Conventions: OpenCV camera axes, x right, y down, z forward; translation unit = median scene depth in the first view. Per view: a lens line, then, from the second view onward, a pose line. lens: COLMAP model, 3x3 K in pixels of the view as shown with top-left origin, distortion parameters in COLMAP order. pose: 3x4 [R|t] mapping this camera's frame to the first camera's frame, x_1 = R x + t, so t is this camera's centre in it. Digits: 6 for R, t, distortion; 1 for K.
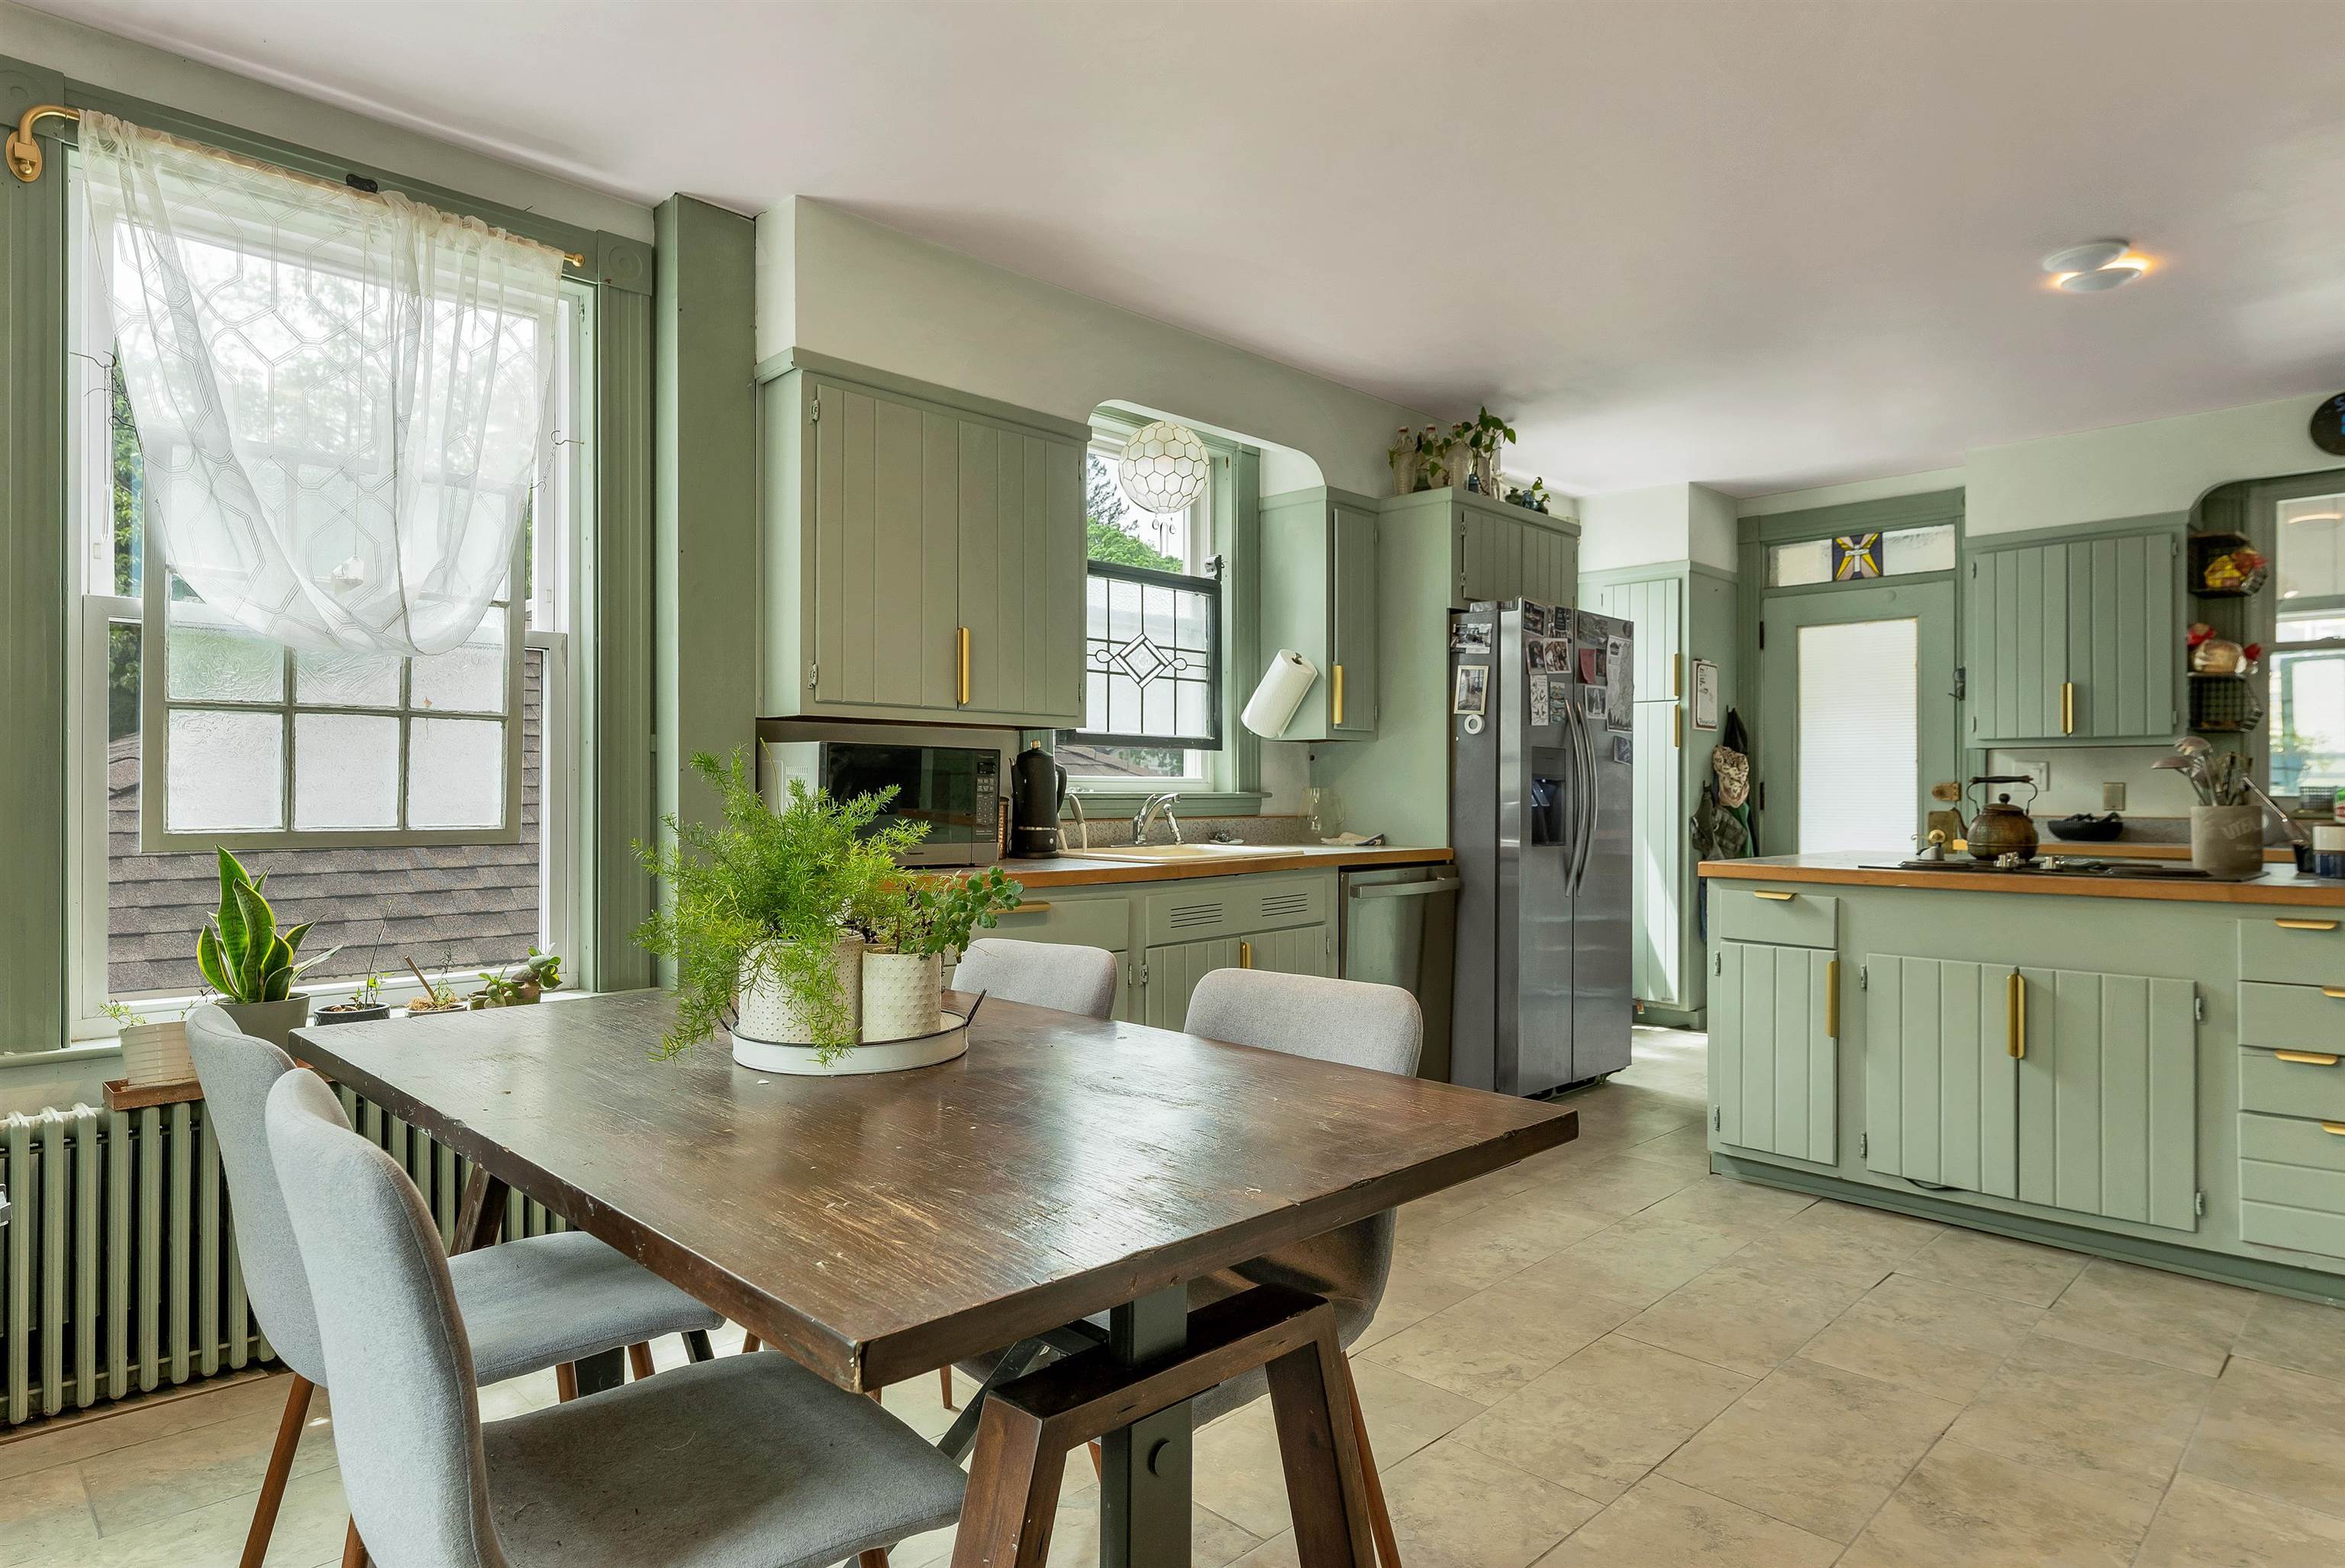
lens RADIAL K [[1335.0, 0, 1166.1], [0, 1335.0, 781.5], [0, 0, 1]] dist [0.019259, 0.000592]
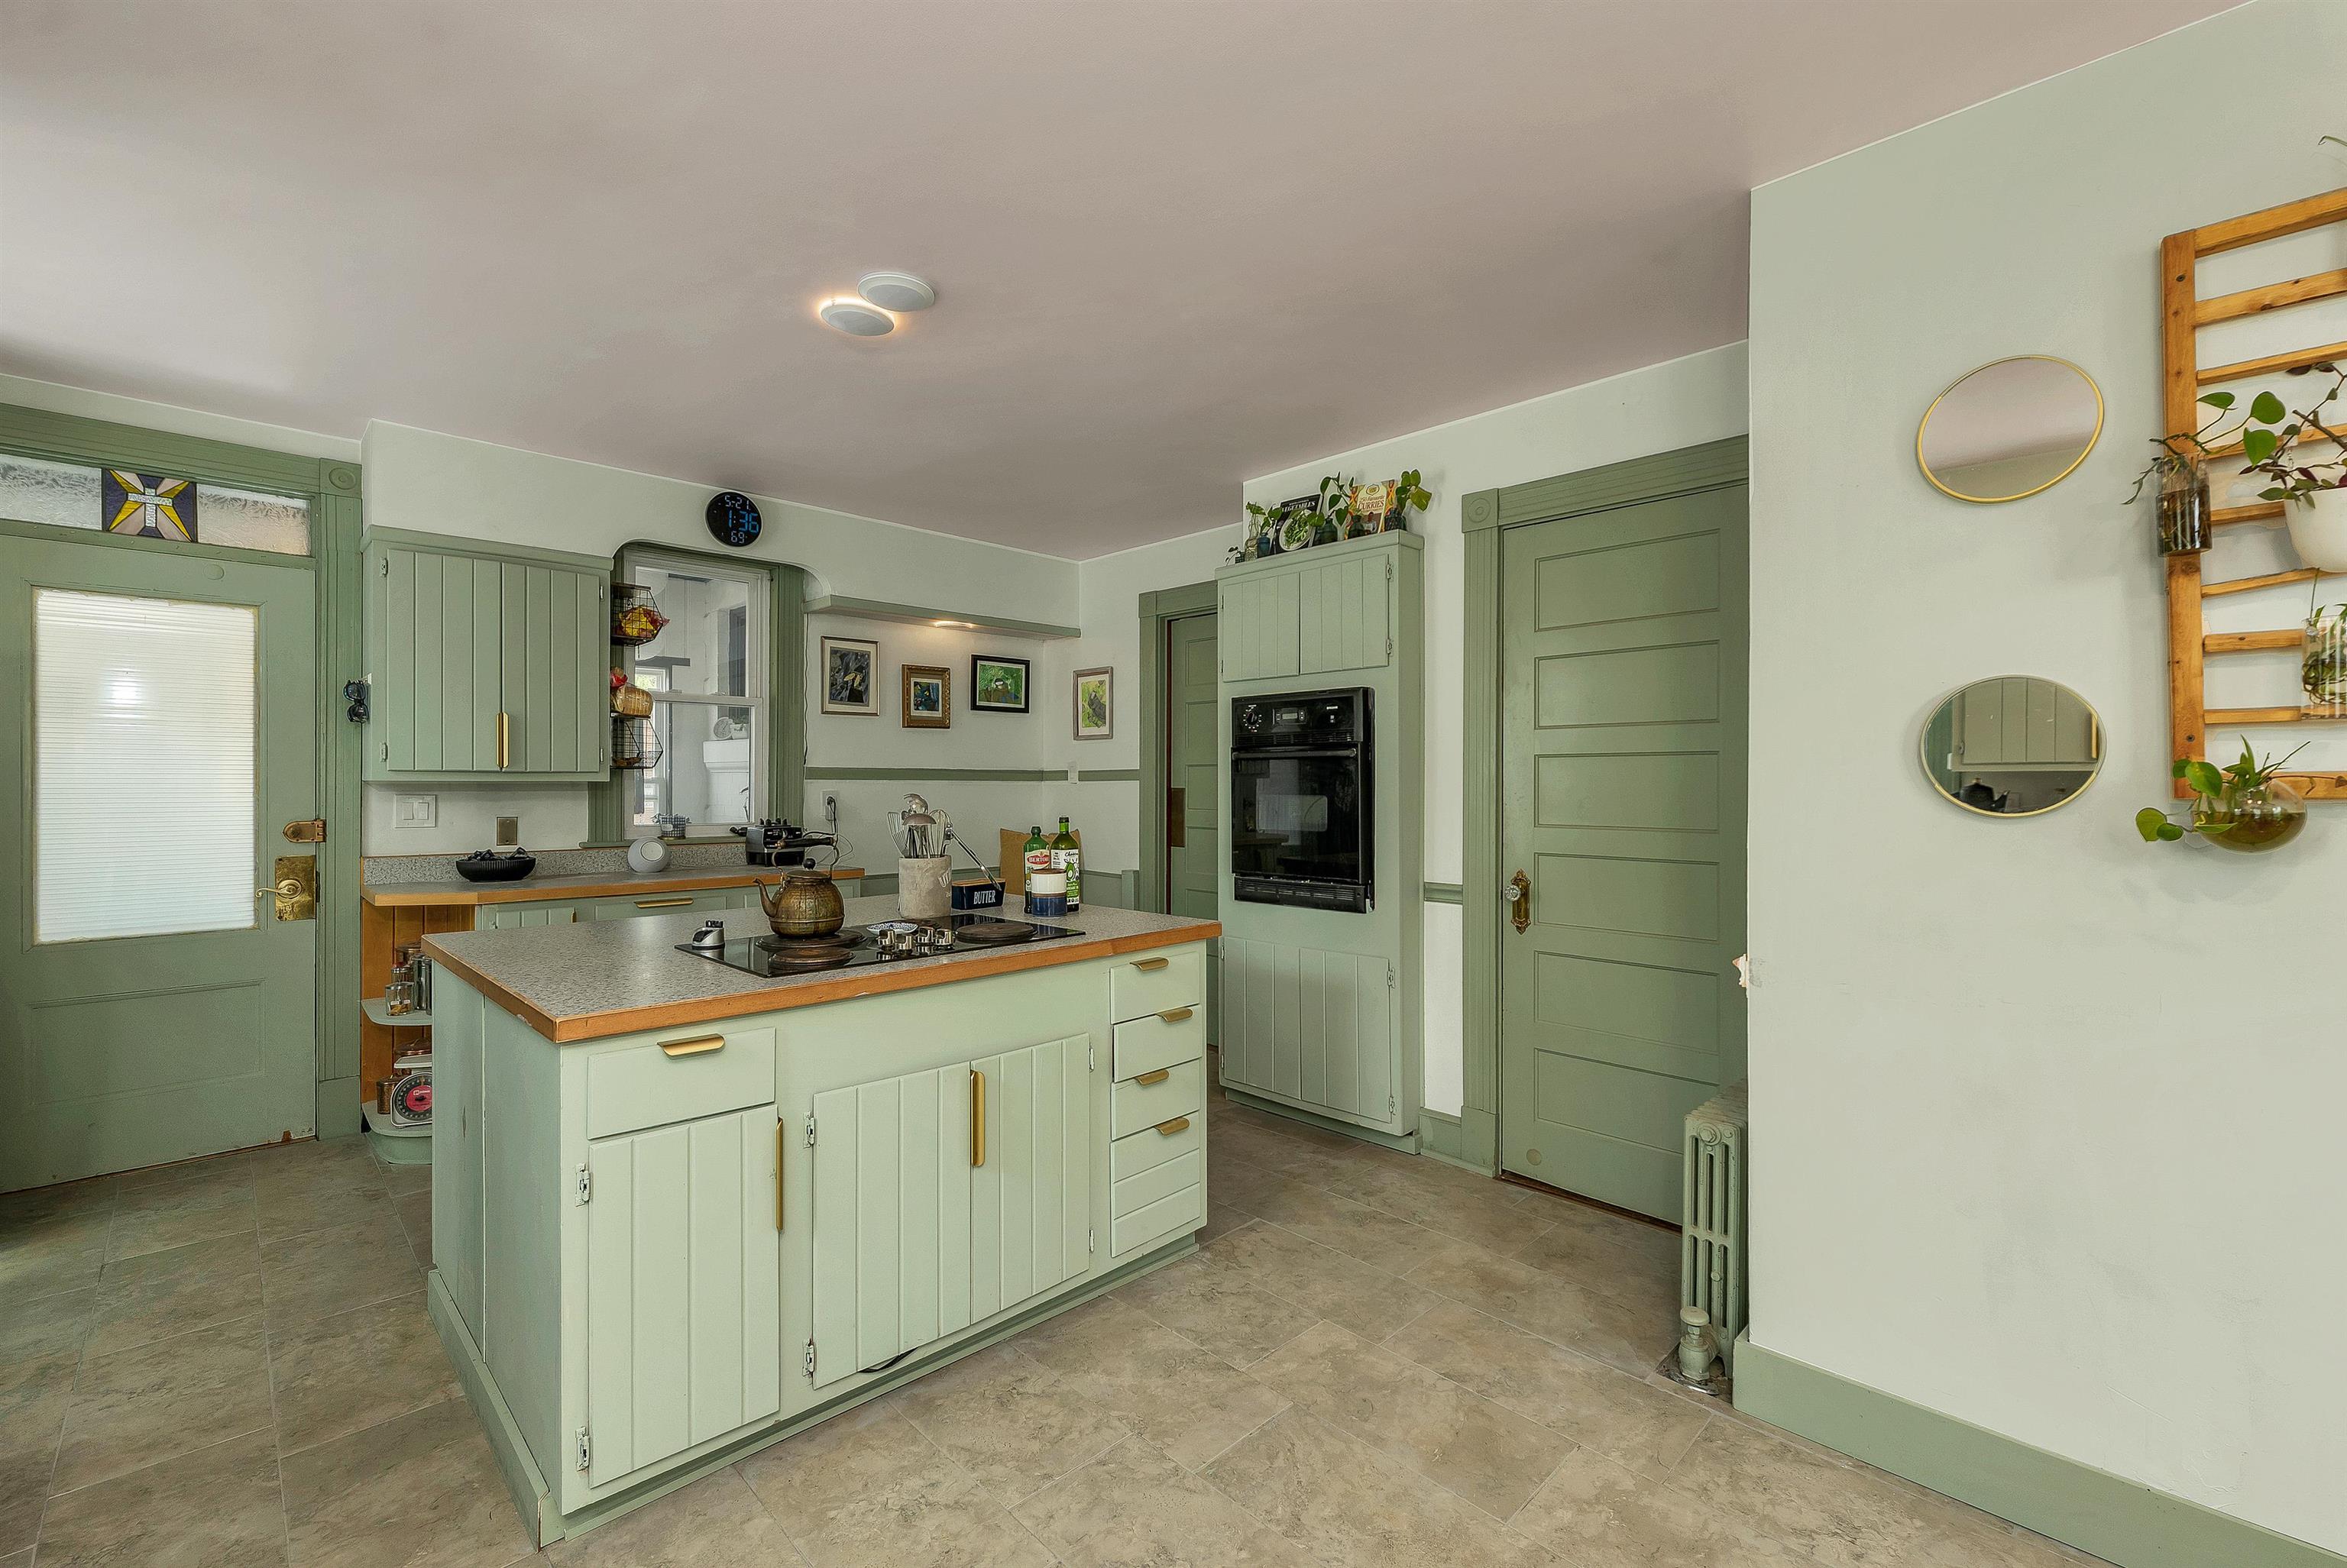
lens RADIAL K [[1004.1, 0, 1180.9], [0, 1004.1, 777.6], [0, 0, 1]] dist [0.001440, 0.000326]
pose [[0.003568, 0.000154, 0.999994, -0.020091], [-0.008074, 0.999967, -0.000125, -0.032672], [-0.999961, -0.008073, 0.003569, 0.532437]]
